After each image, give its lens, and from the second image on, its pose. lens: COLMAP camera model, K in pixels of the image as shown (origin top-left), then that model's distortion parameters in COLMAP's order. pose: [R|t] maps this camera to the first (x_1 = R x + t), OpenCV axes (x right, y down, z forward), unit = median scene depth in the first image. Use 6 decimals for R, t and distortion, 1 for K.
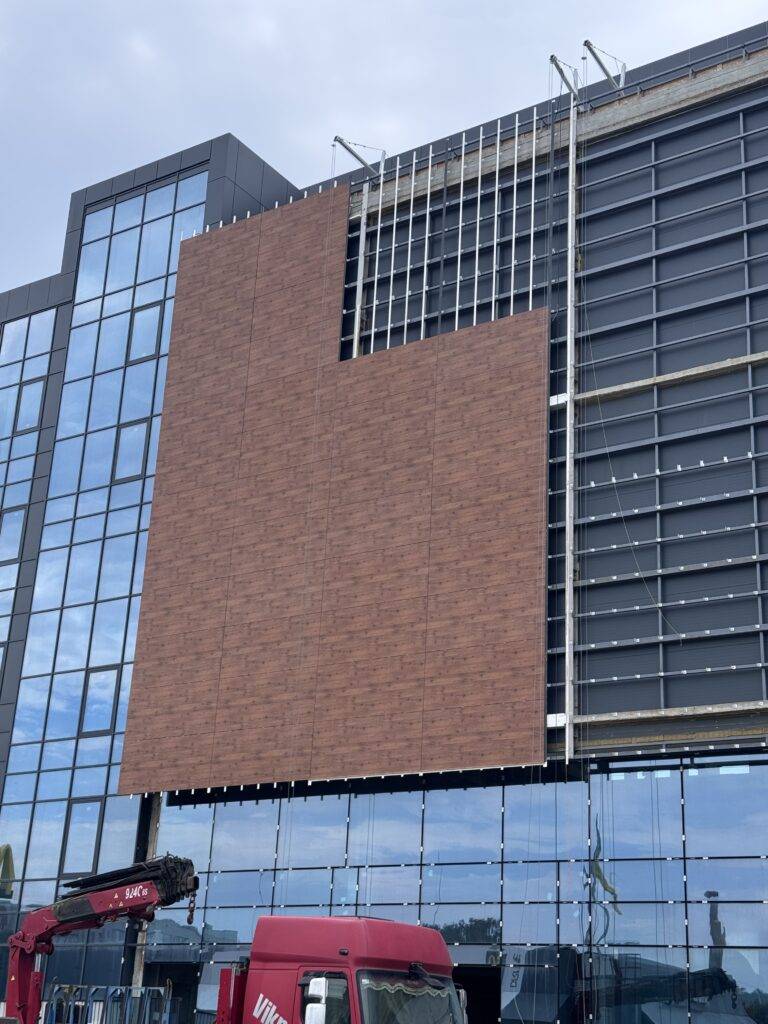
lens RADIAL K [[1478.2, 0, 384.0], [0, 1478.2, 512.0], [0, 0, 1]] dist [0.150489, 0.007541]
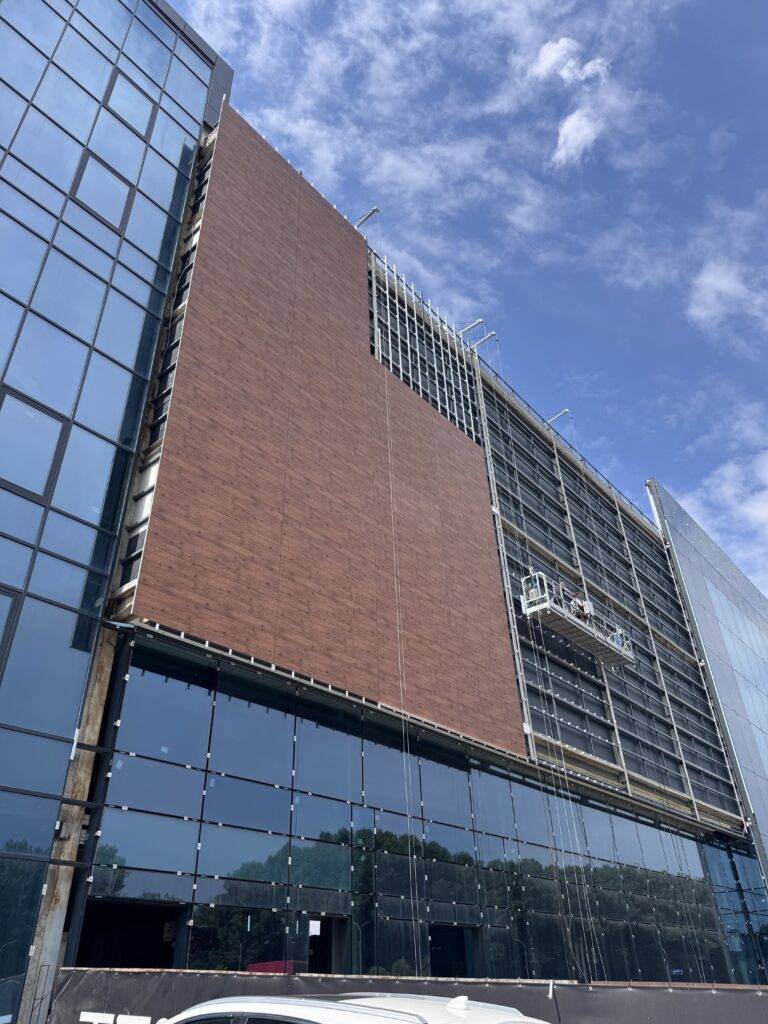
lens RADIAL K [[708.3, 0, 384.0], [0, 708.3, 512.0], [0, 0, 1]] dist [0.079333, -0.000182]
pose [[0.104947, 0.506485, 0.855838, -0.477991], [-0.325812, 0.830605, -0.451600, 0.270657], [-0.939592, -0.231448, 0.252188, 0.866927]]
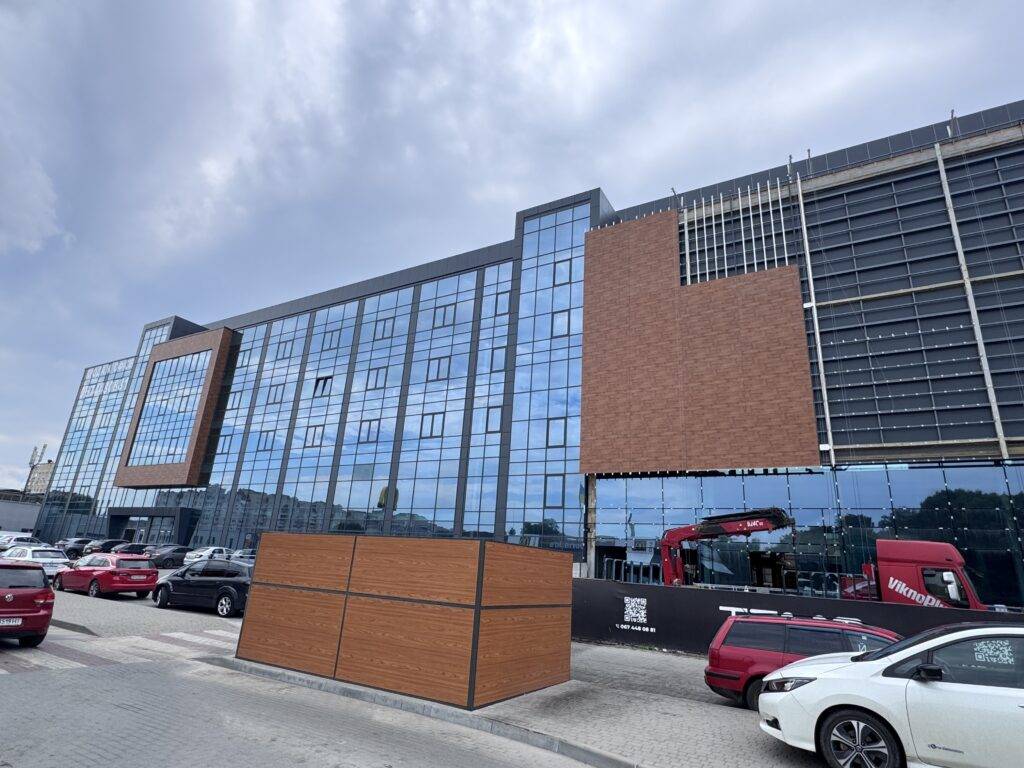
lens RADIAL K [[579.5, 0, 512.0], [0, 579.5, 384.0], [0, 0, 1]] dist [-0.000812, -0.000808]
pose [[0.997668, 0.033109, 0.059689, -0.354063], [-0.035318, 0.998715, 0.036344, 0.025732], [-0.058409, -0.038367, 0.997555, 0.137546]]
